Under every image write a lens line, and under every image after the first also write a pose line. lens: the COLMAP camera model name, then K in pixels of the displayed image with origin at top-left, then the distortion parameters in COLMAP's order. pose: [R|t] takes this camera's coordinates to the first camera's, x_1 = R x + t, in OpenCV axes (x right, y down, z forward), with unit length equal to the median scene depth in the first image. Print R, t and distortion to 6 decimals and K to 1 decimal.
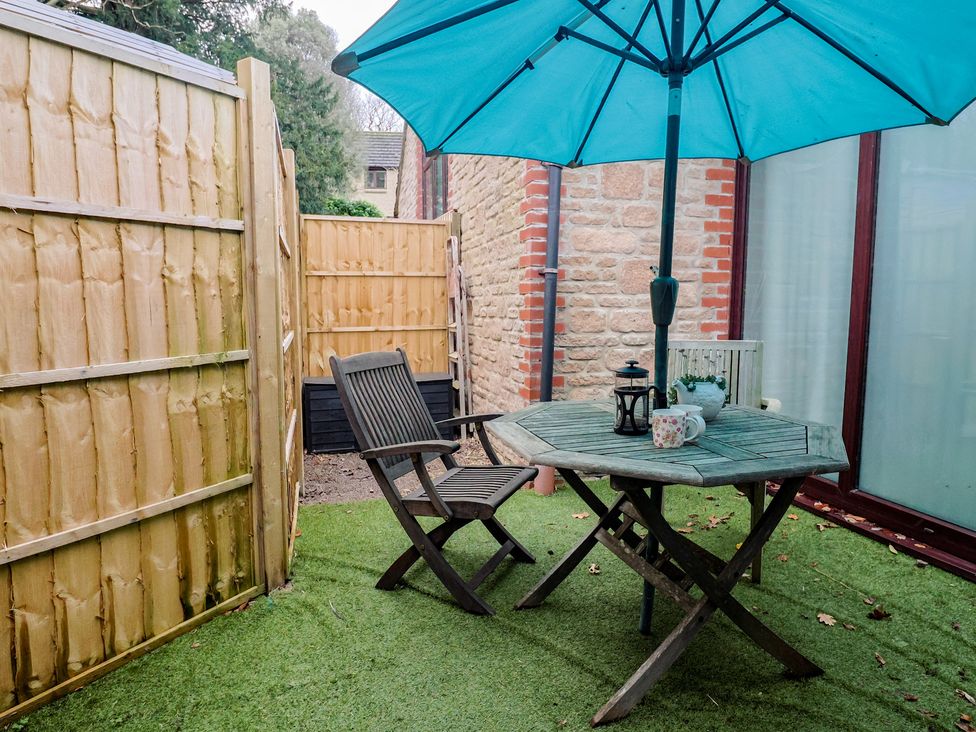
lens RADIAL K [[575.0, 0, 491.4], [0, 575.0, 358.5], [0, 0, 1]] dist [-0.000967, -0.011241]
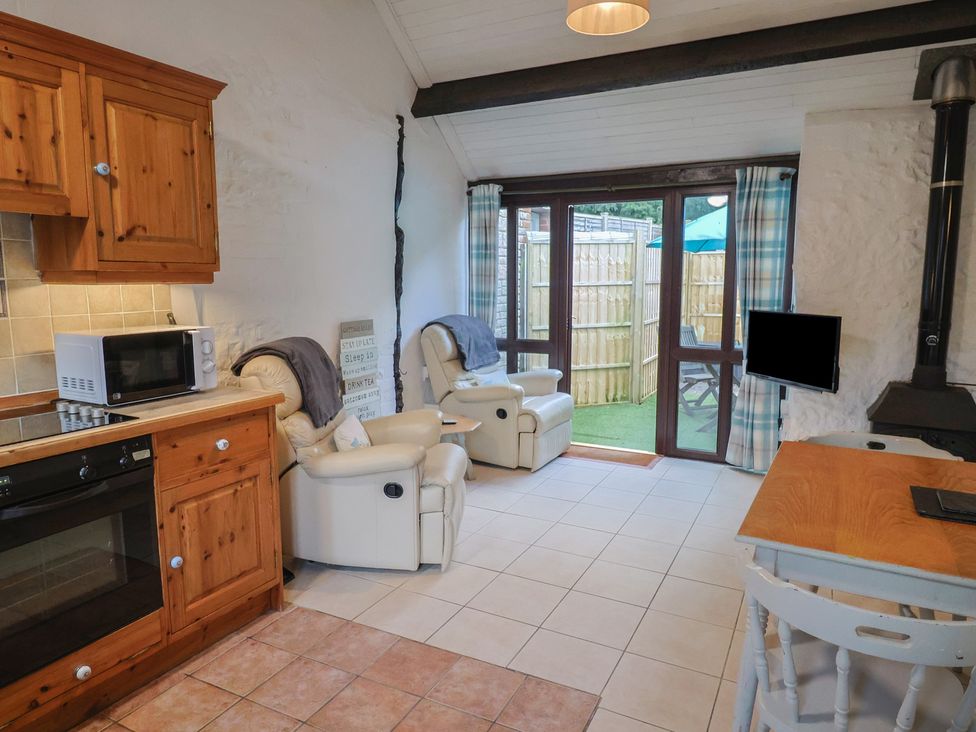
lens RADIAL K [[622.6, 0, 489.4], [0, 622.6, 355.7], [0, 0, 1]] dist [-0.000657, -0.000758]
pose [[0.713510, 0.082173, -0.695810, 1.127932], [-0.063224, 0.996598, 0.052862, 0.028851], [0.697787, 0.006274, 0.716278, -1.581327]]
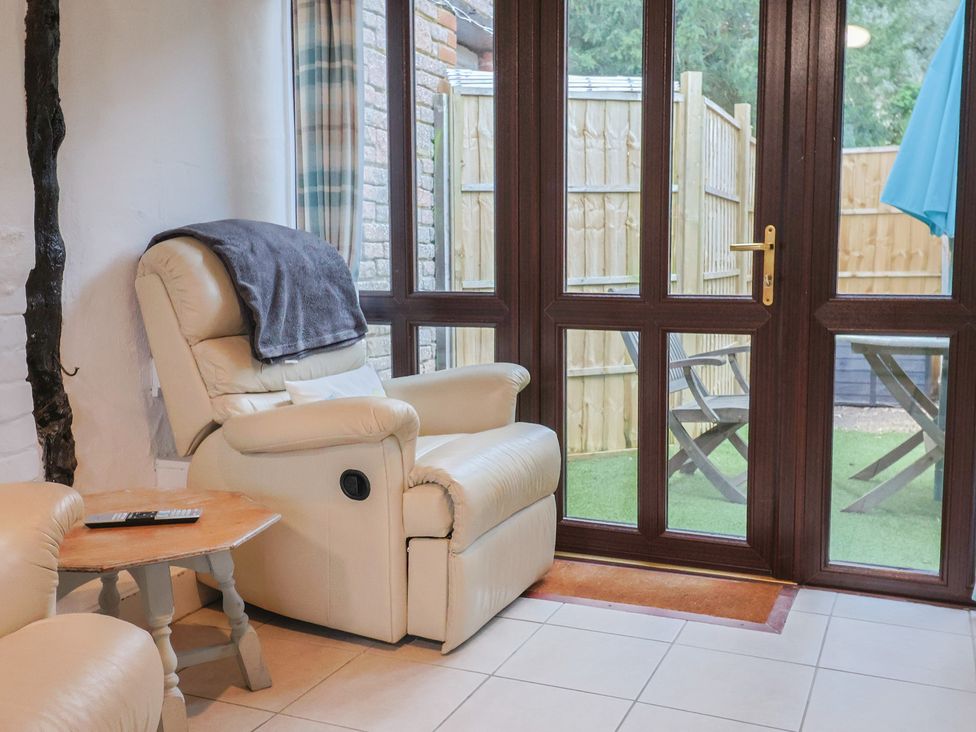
lens RADIAL K [[970.3, 0, 488.0], [0, 970.3, 366.0], [0, 0, 1]] dist [0.009504, -0.004500]
pose [[0.762404, 0.065188, -0.643810, 0.649149], [-0.055075, 0.997840, 0.035814, 0.125498], [0.644753, 0.008153, 0.764347, -0.945991]]
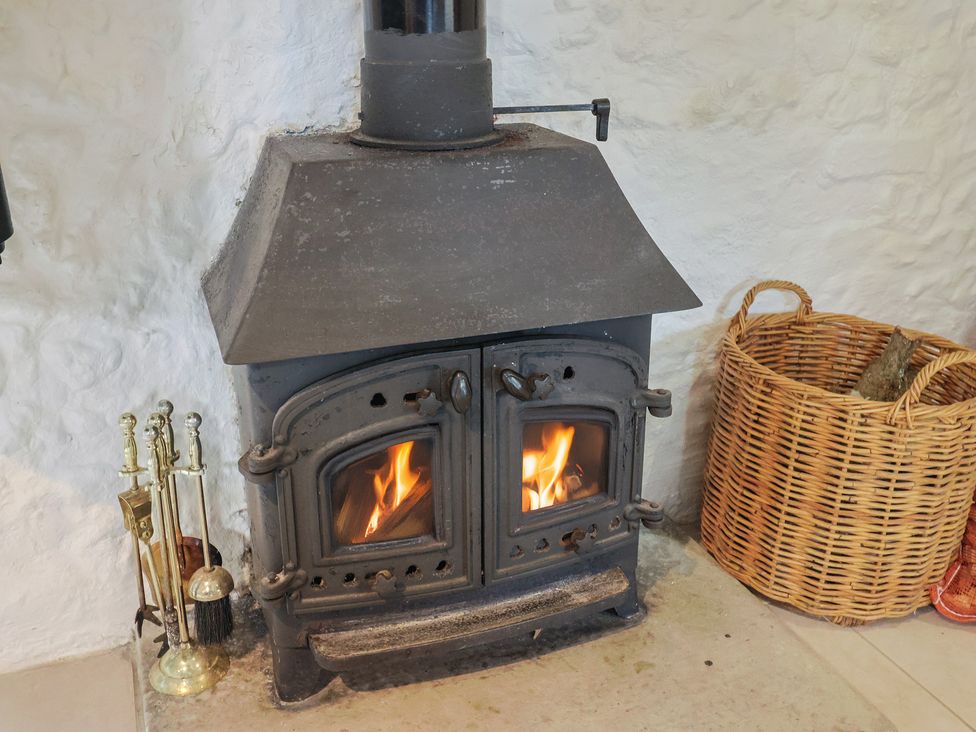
lens RADIAL K [[970.3, 0, 488.0], [0, 970.3, 366.0], [0, 0, 1]] dist [0.009504, -0.004500]
pose [[0.996369, -0.037010, 0.076679, 0.849323], [0.014681, 0.961776, 0.273443, 0.088200], [-0.083868, -0.271325, 0.958827, -0.367824]]
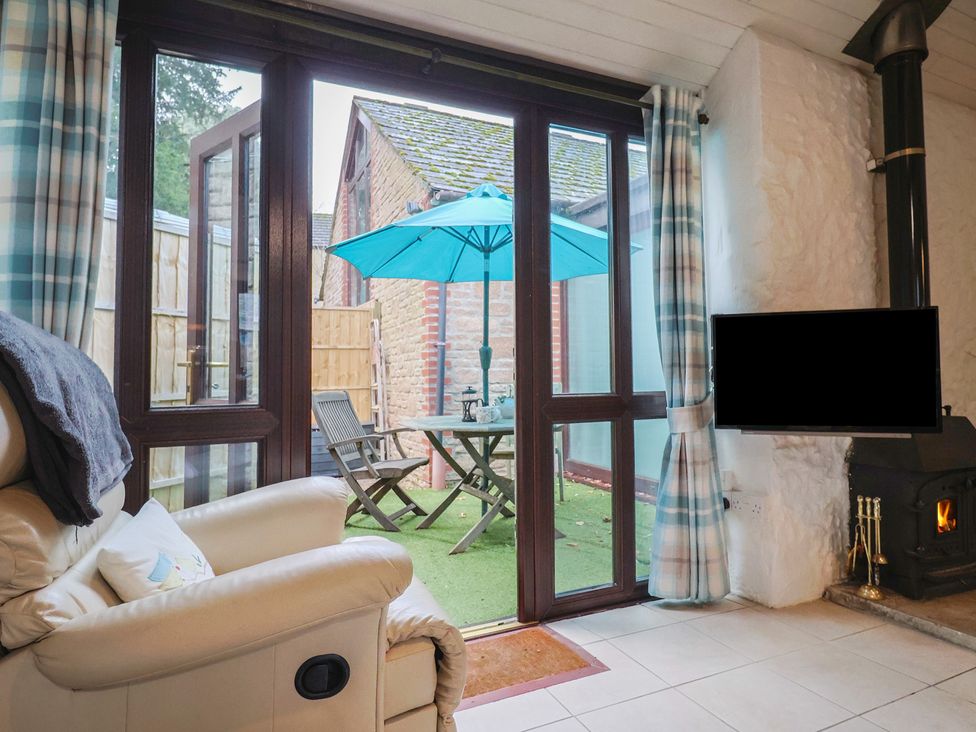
lens RADIAL K [[592.4, 0, 503.2], [0, 592.4, 351.1], [0, 0, 1]] dist [-0.003476, -0.003915]
pose [[0.987405, -0.006808, 0.158065, 0.020100], [0.028919, 0.990009, -0.138009, 0.119858], [-0.155546, 0.140842, 0.977737, -0.759416]]
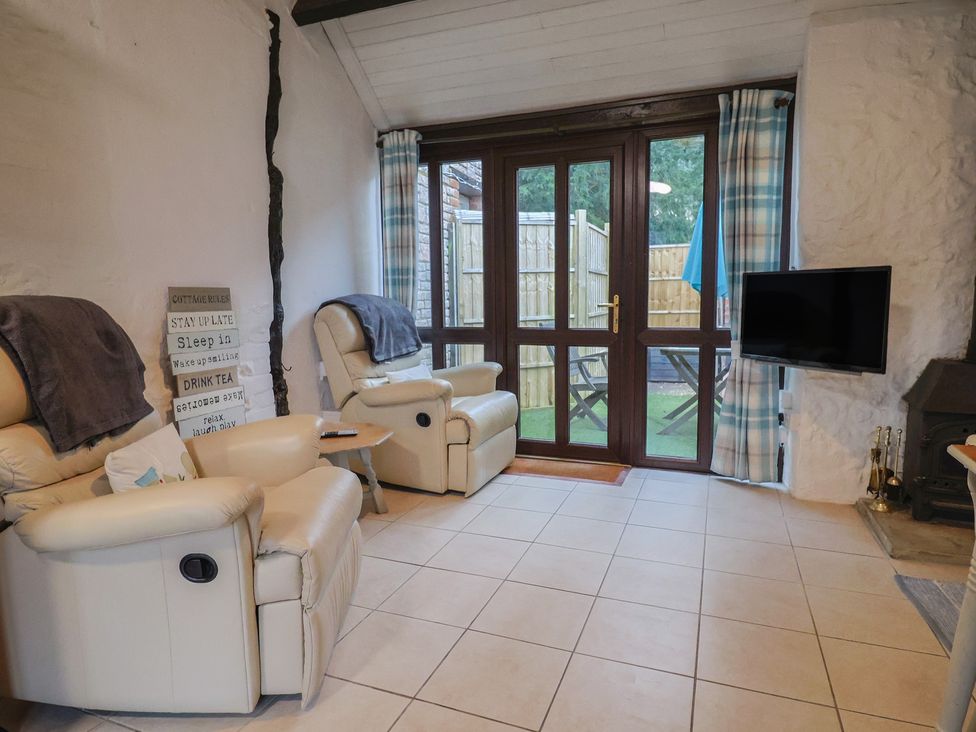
lens RADIAL K [[575.0, 0, 491.4], [0, 575.0, 358.5], [0, 0, 1]] dist [-0.000967, -0.011241]
pose [[0.788555, 0.051845, -0.612775, 0.788431], [-0.044954, 0.998634, 0.026643, 0.115544], [0.613319, 0.006537, 0.789808, -1.164455]]
